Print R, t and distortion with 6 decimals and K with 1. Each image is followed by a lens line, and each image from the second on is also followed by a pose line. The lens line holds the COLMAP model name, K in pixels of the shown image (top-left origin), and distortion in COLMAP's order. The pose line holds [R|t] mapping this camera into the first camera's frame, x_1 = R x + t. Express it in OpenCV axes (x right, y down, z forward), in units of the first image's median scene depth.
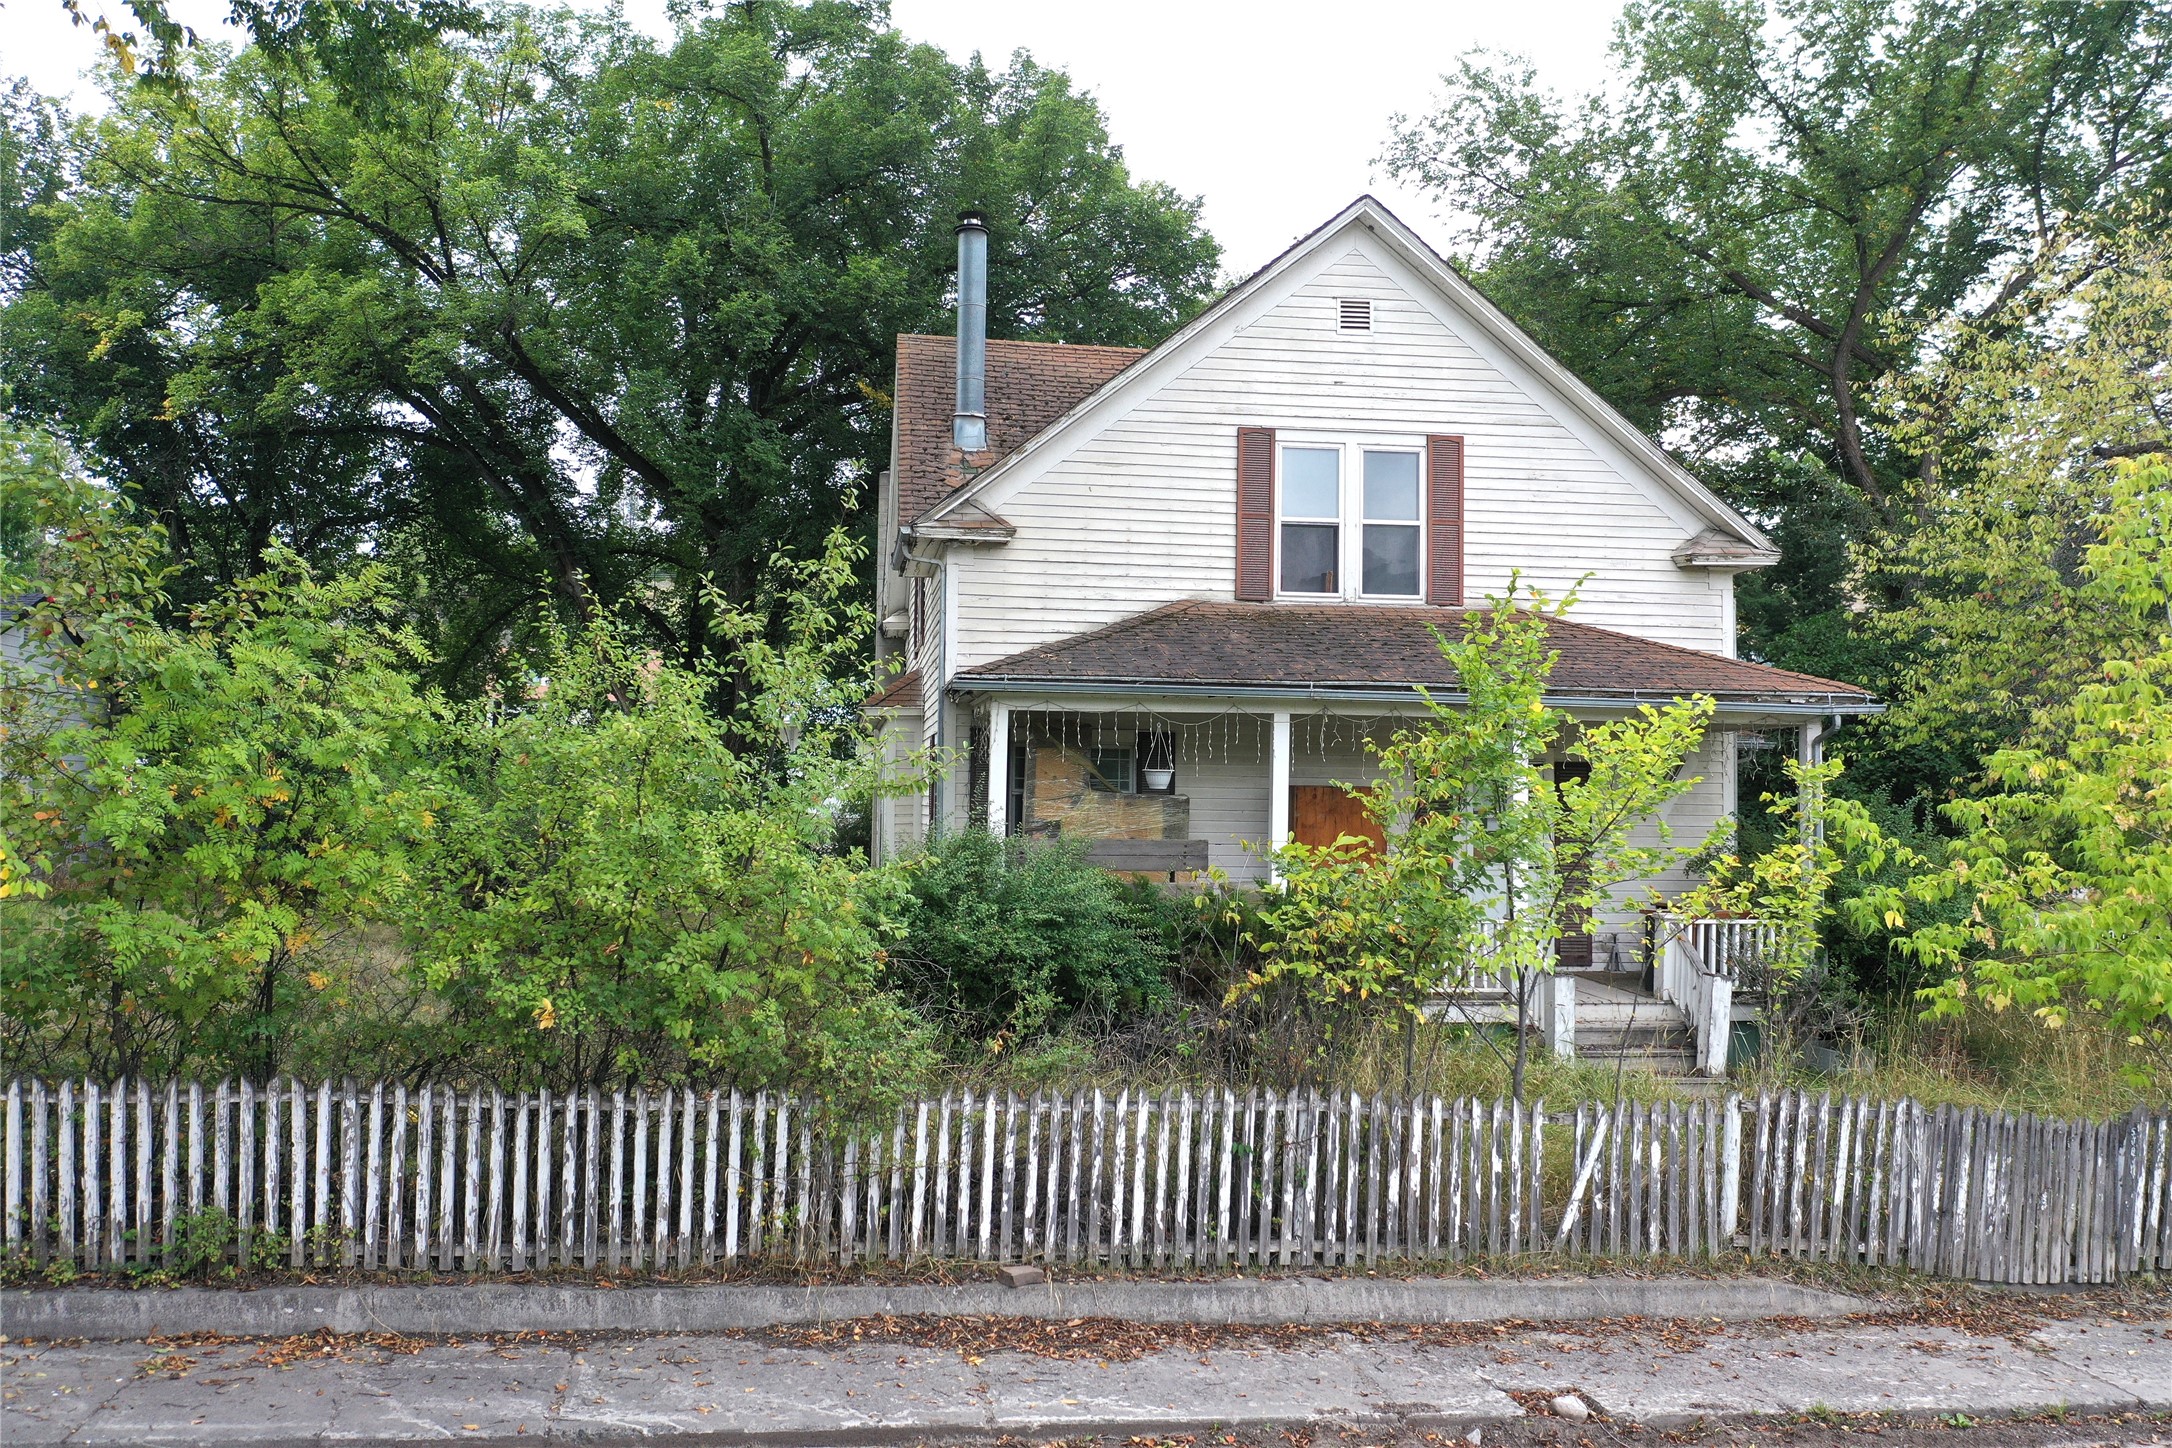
lens RADIAL K [[1715.2, 0, 1071.3], [0, 1715.2, 707.9], [0, 0, 1]] dist [0.003624, 0.003563]
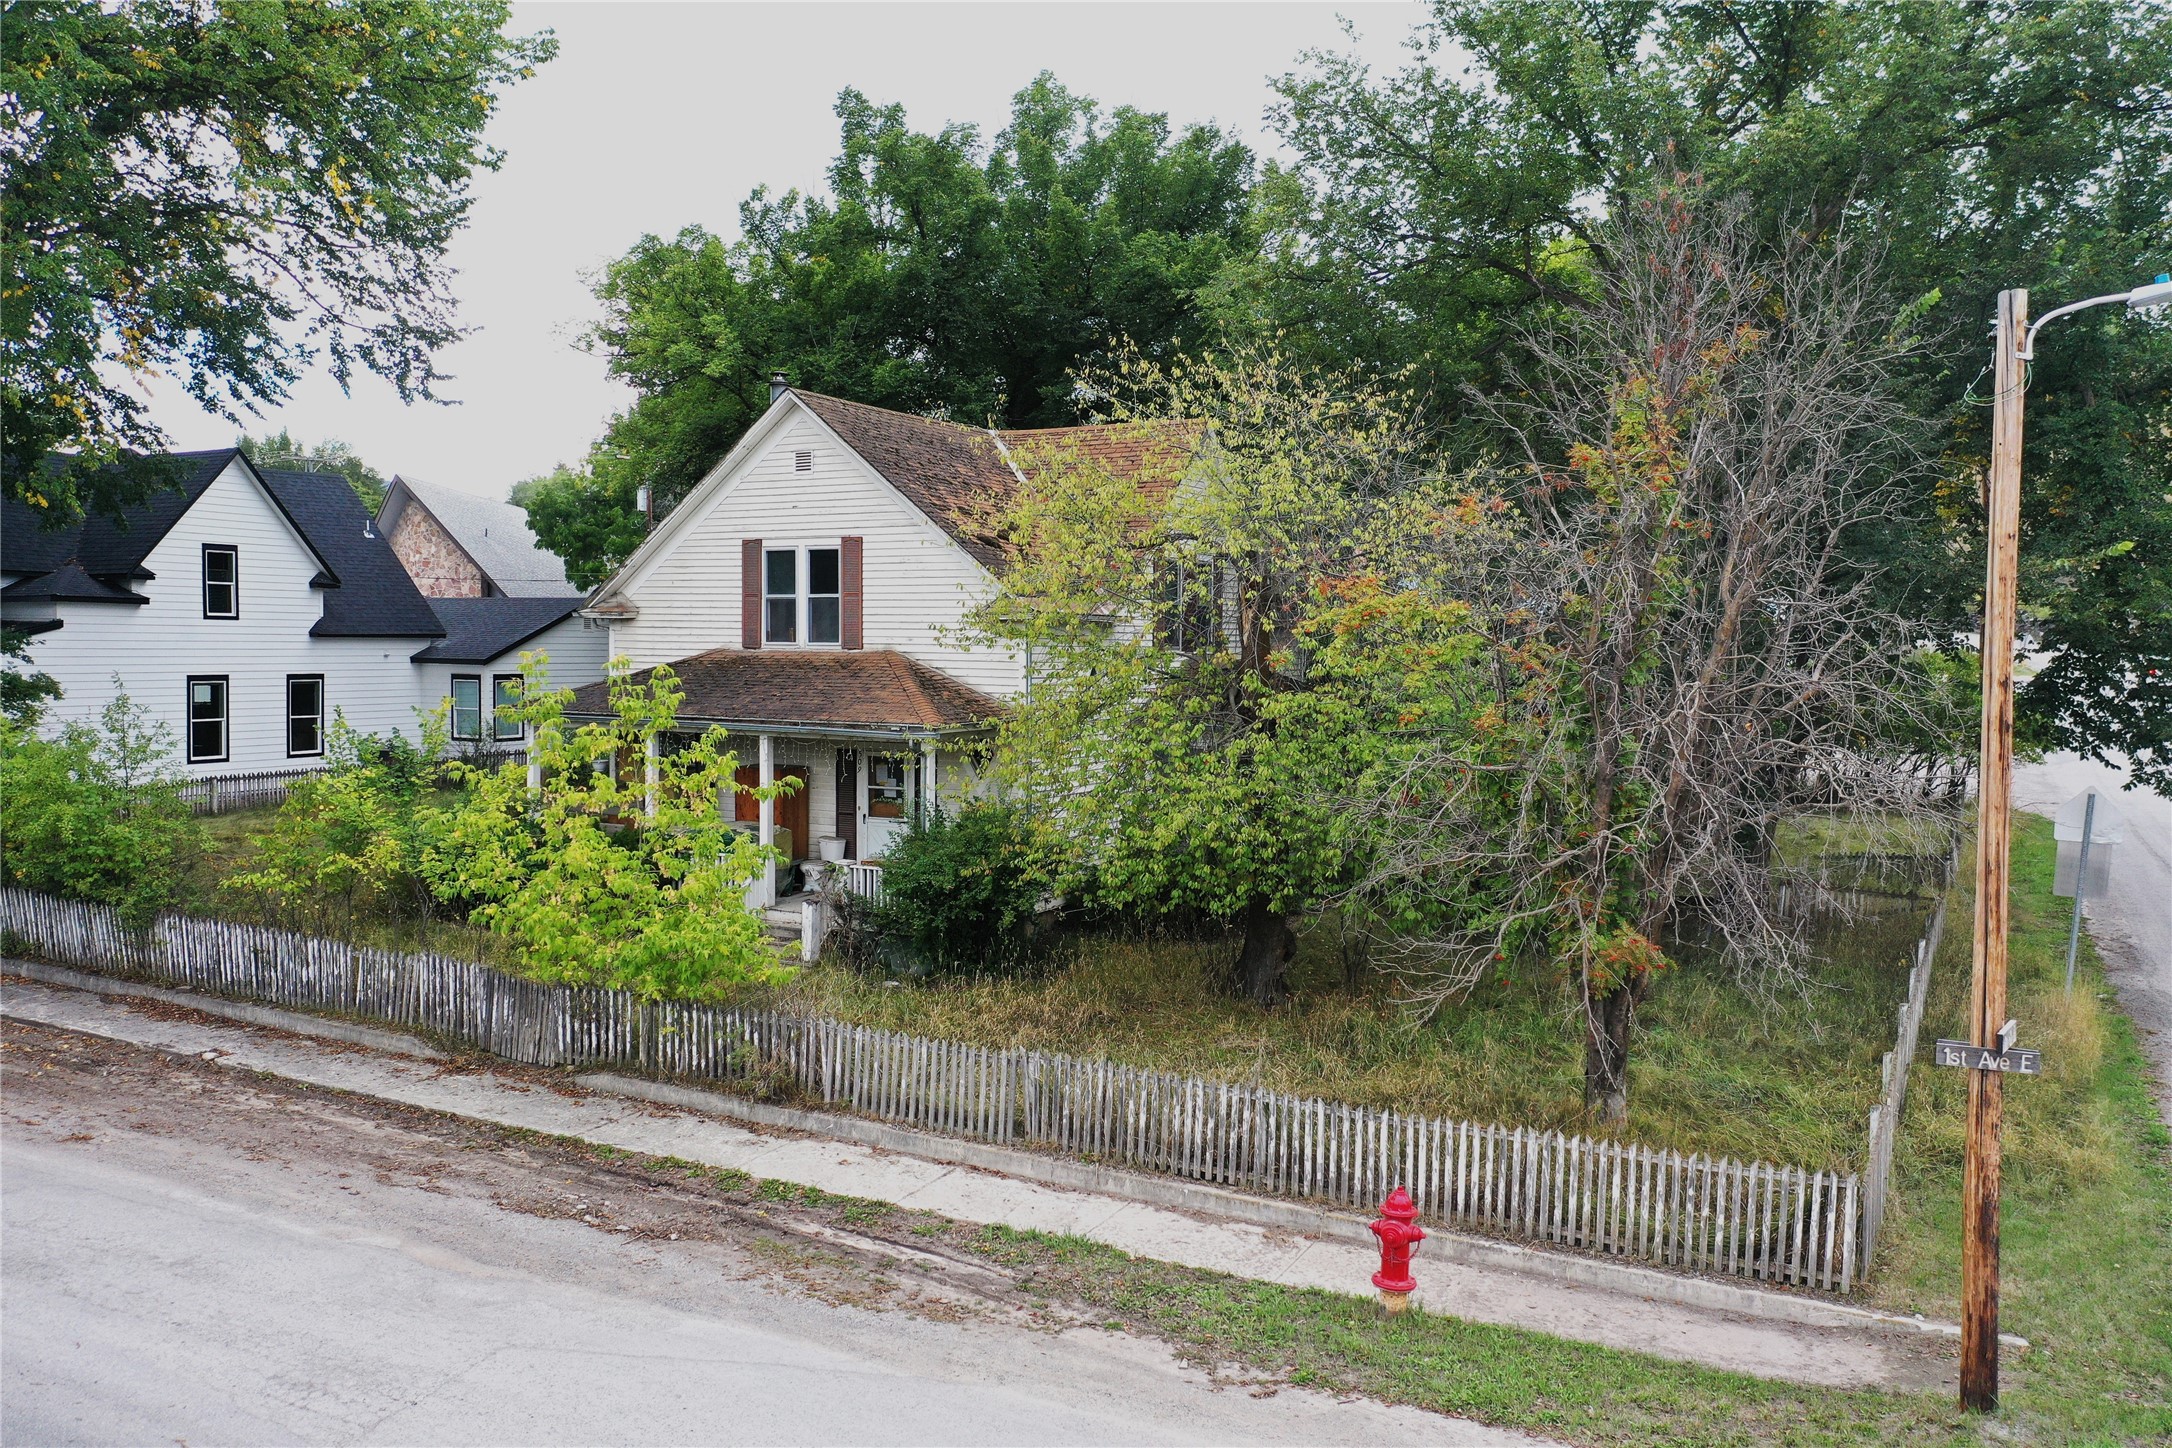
lens RADIAL K [[1715.2, 0, 1078.8], [0, 1715.2, 712.9], [0, 0, 1]] dist [0.003624, 0.003563]
pose [[0.804549, 0.021723, -0.593489, 1.450614], [0.033397, 0.996094, 0.081734, -0.136978], [0.592947, -0.085580, 0.800681, -0.121038]]
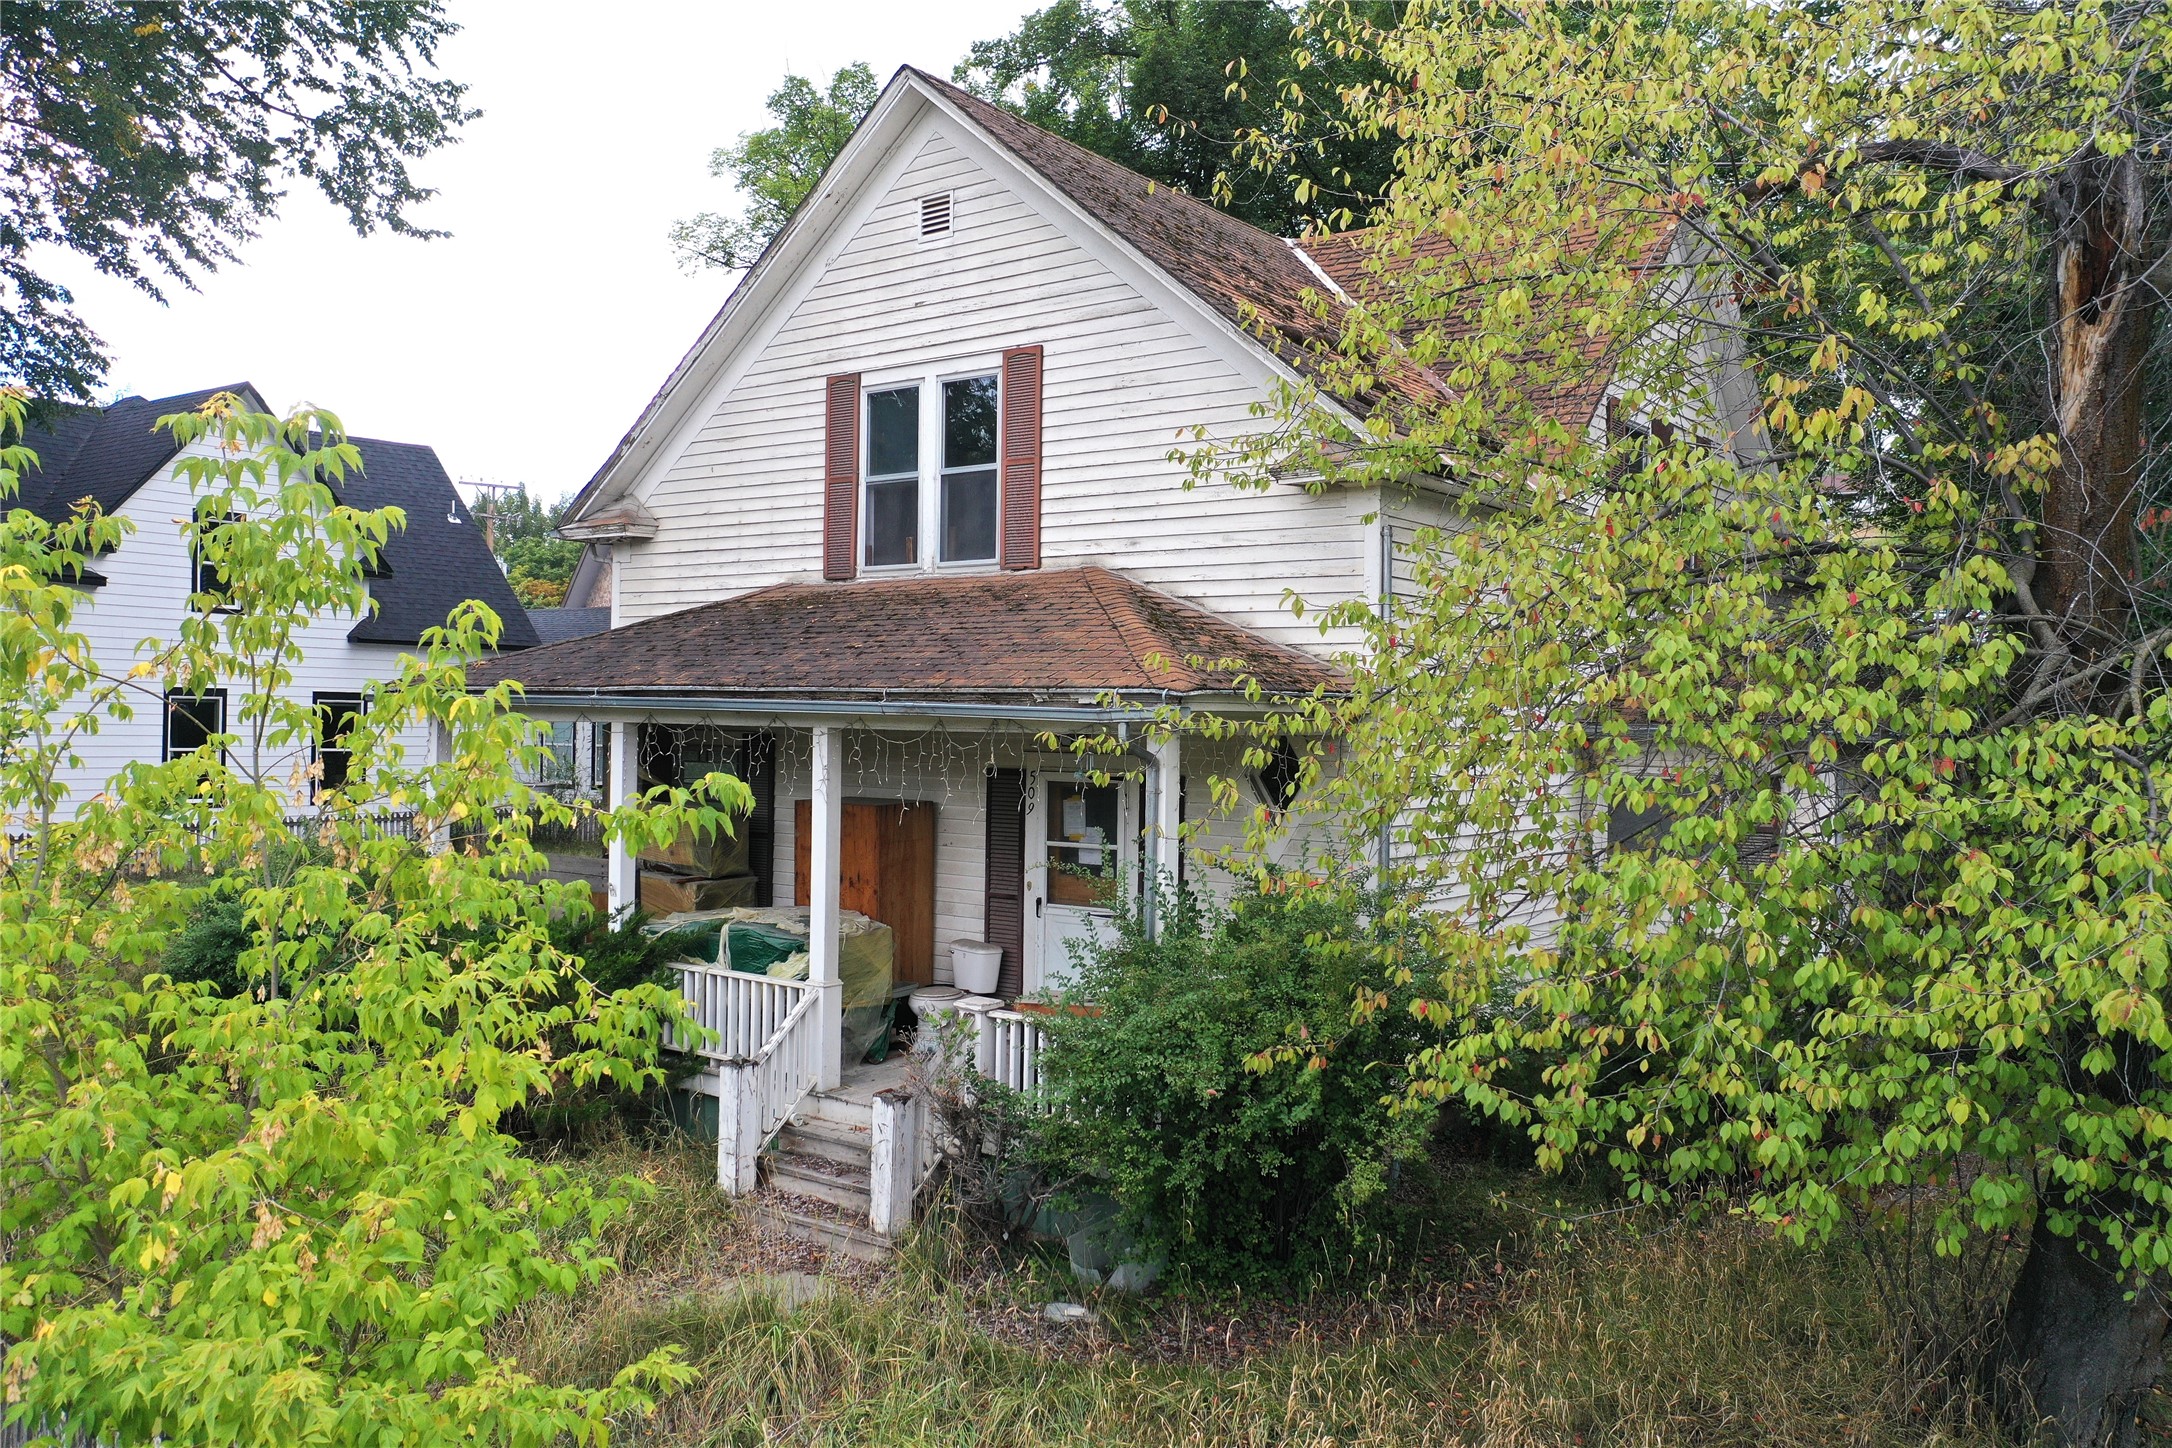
lens RADIAL K [[1715.2, 0, 1078.7], [0, 1715.2, 709.7], [0, 0, 1]] dist [0.003624, 0.003563]
pose [[0.708113, -0.004129, -0.706087, 0.879735], [0.031279, 0.999185, 0.025526, -0.017850], [0.705406, -0.040161, 0.707665, 0.530088]]
